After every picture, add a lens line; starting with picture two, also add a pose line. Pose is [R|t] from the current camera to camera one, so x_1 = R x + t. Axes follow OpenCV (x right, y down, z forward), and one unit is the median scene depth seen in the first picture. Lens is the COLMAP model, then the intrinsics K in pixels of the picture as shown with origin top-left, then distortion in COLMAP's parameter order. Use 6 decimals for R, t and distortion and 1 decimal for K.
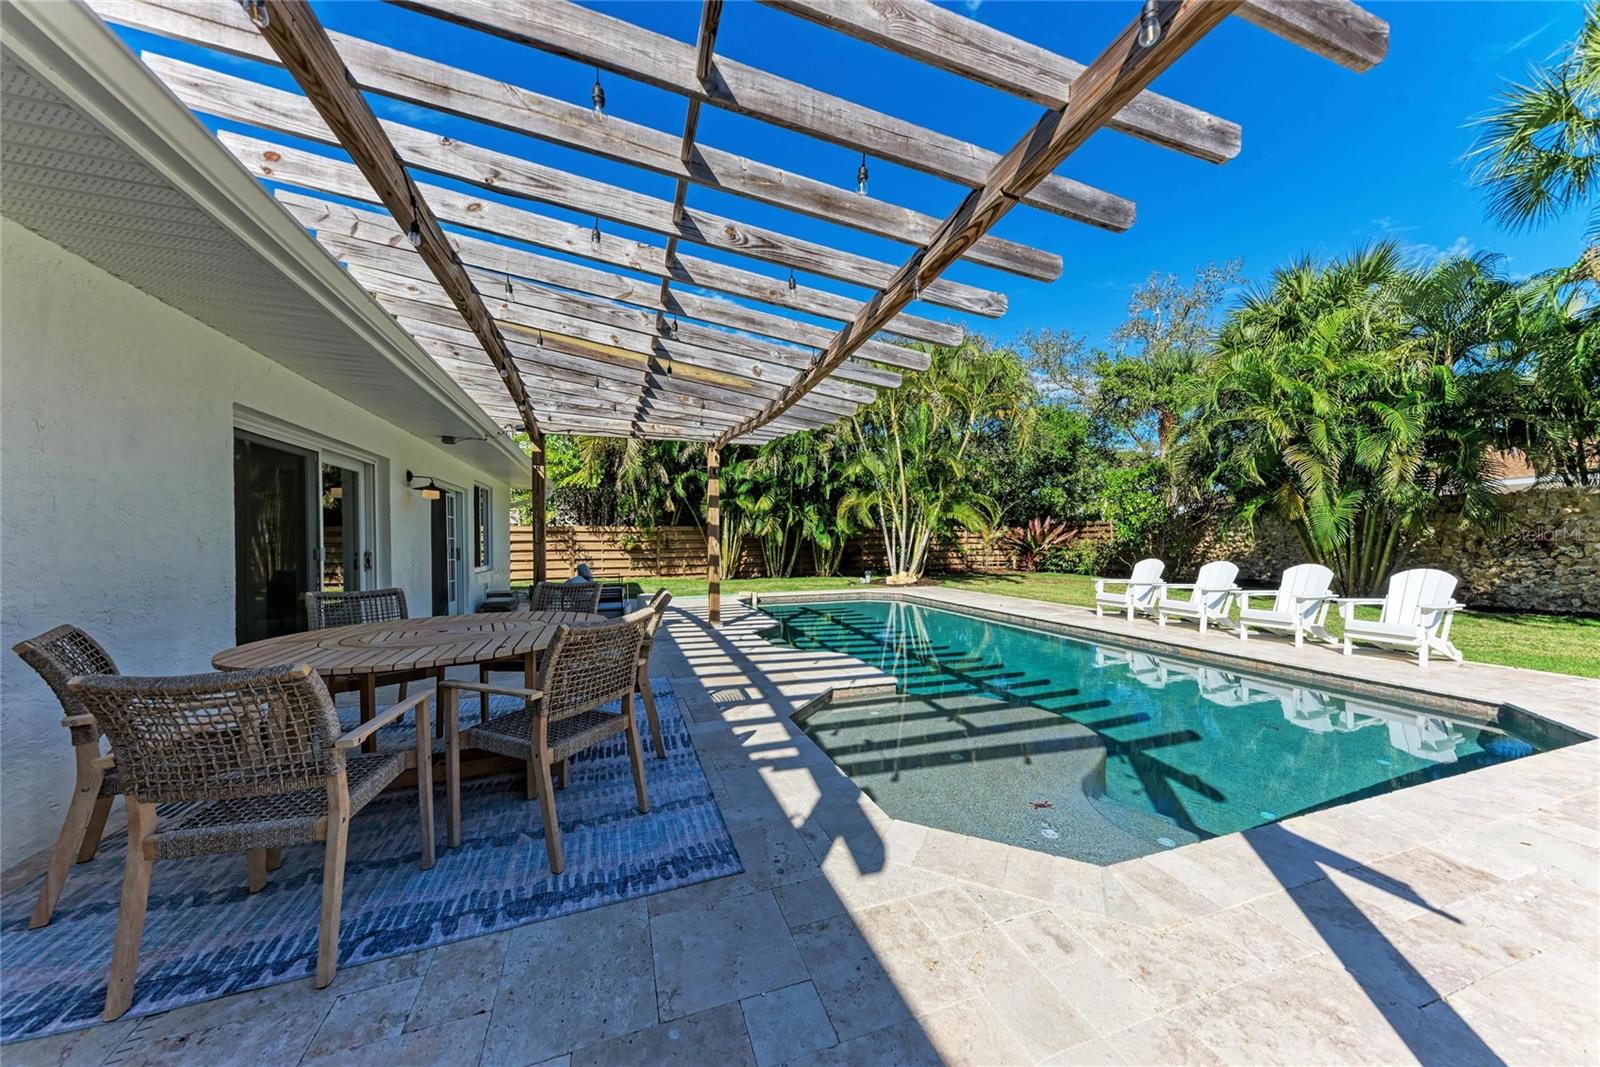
lens RADIAL K [[551.2, 0, 829.7], [0, 551.2, 542.5], [0, 0, 1]] dist [0.010741, -0.004442]
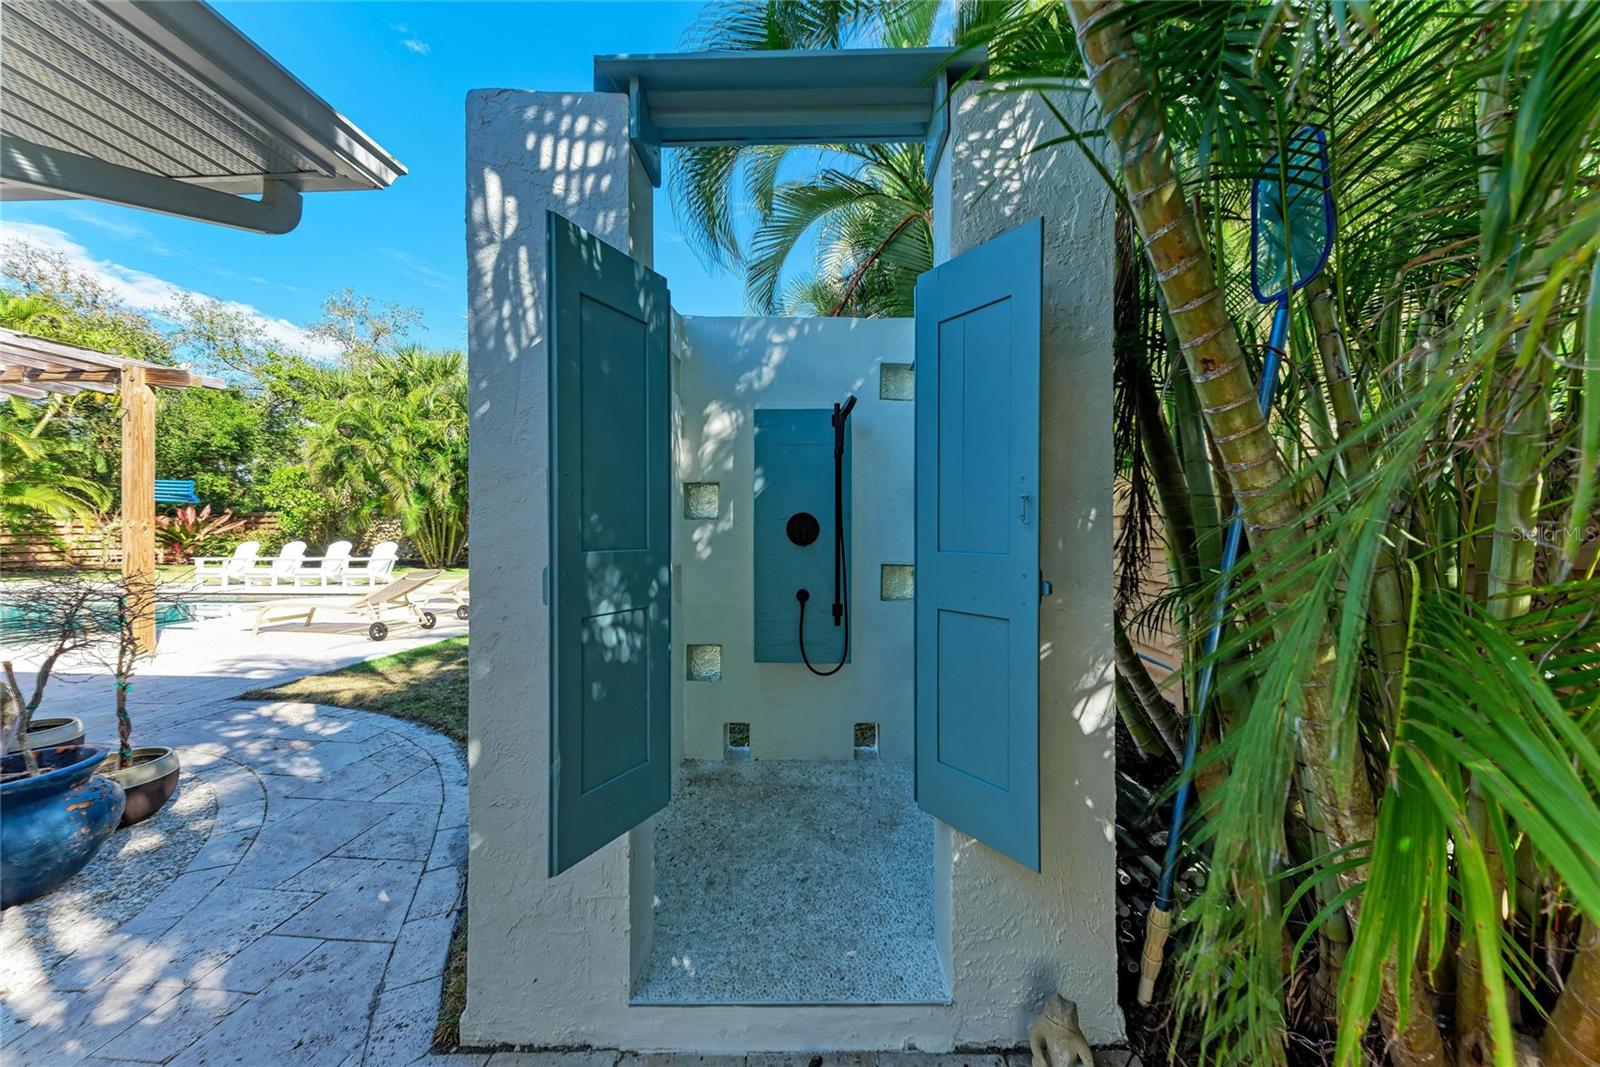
lens RADIAL K [[551.2, 0, 829.7], [0, 551.2, 542.5], [0, 0, 1]] dist [0.010741, -0.004442]
pose [[0.410854, -0.010615, 0.911640, -0.035811], [0.003500, 0.999943, 0.010065, 0.010043], [-0.911695, -0.000944, 0.410867, -0.373624]]
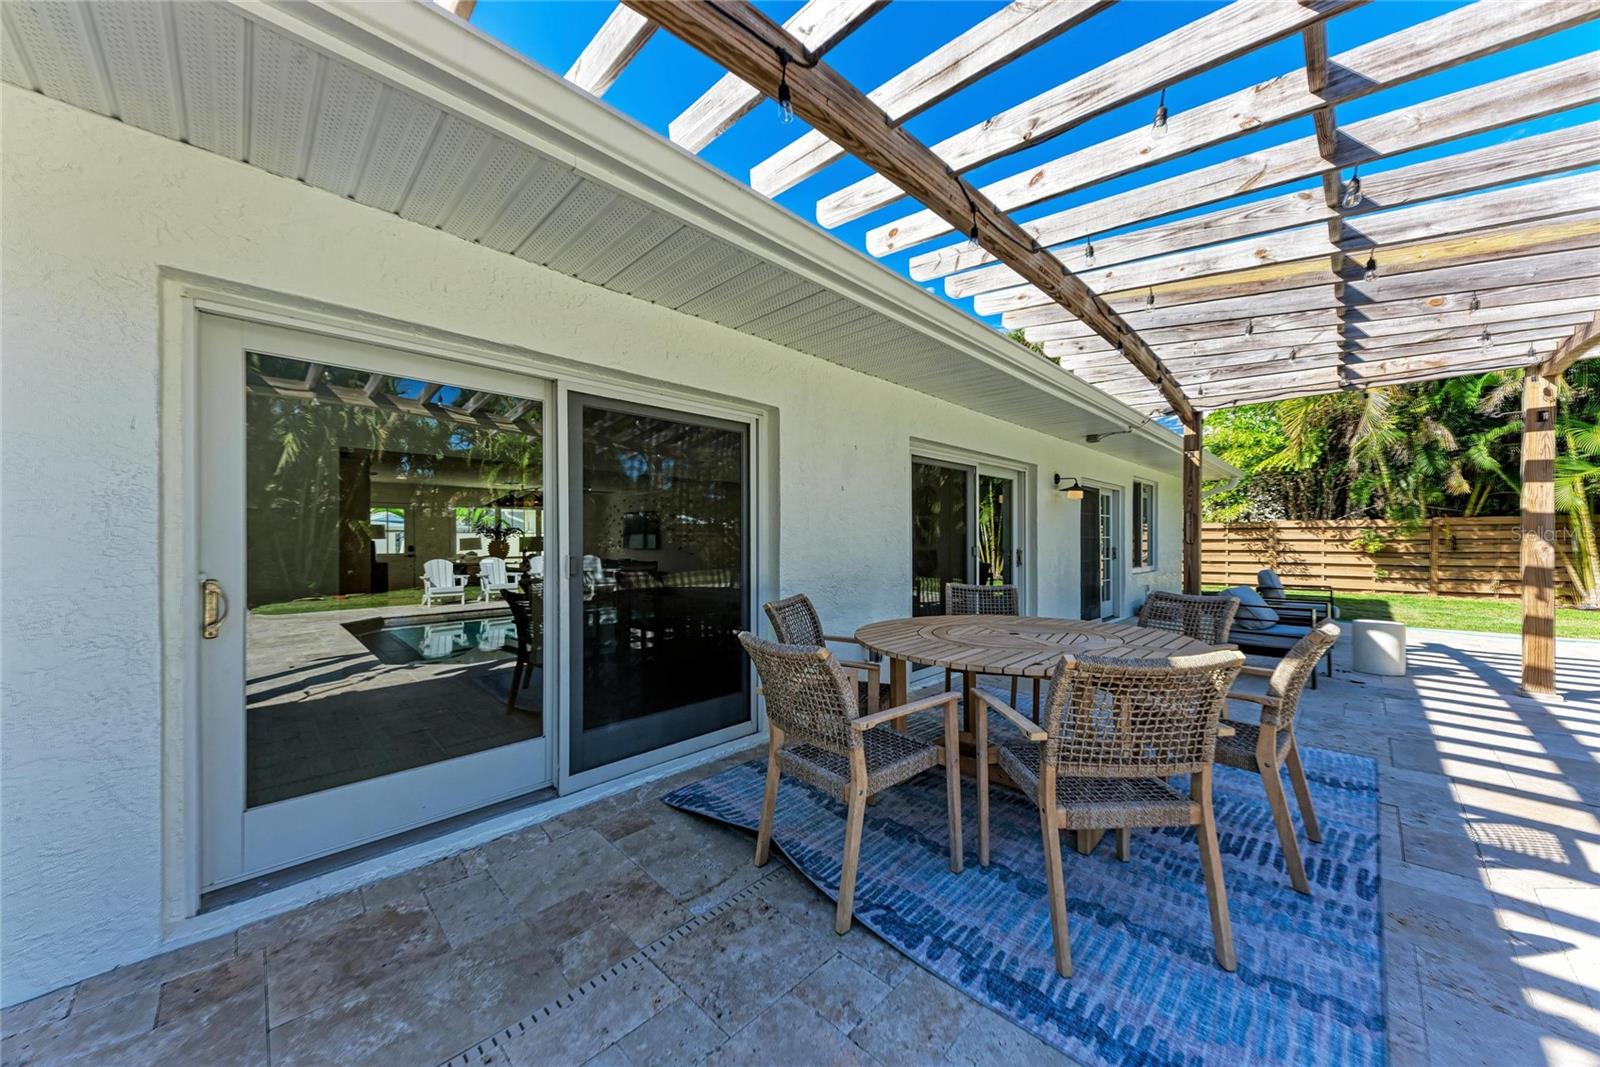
lens RADIAL K [[551.2, 0, 829.7], [0, 551.2, 542.5], [0, 0, 1]] dist [0.010741, -0.004442]
pose [[0.386662, 0.009817, -0.922169, 0.046311], [-0.004461, 0.999952, 0.008775, -0.005795], [0.922211, 0.000721, 0.386687, 0.197667]]
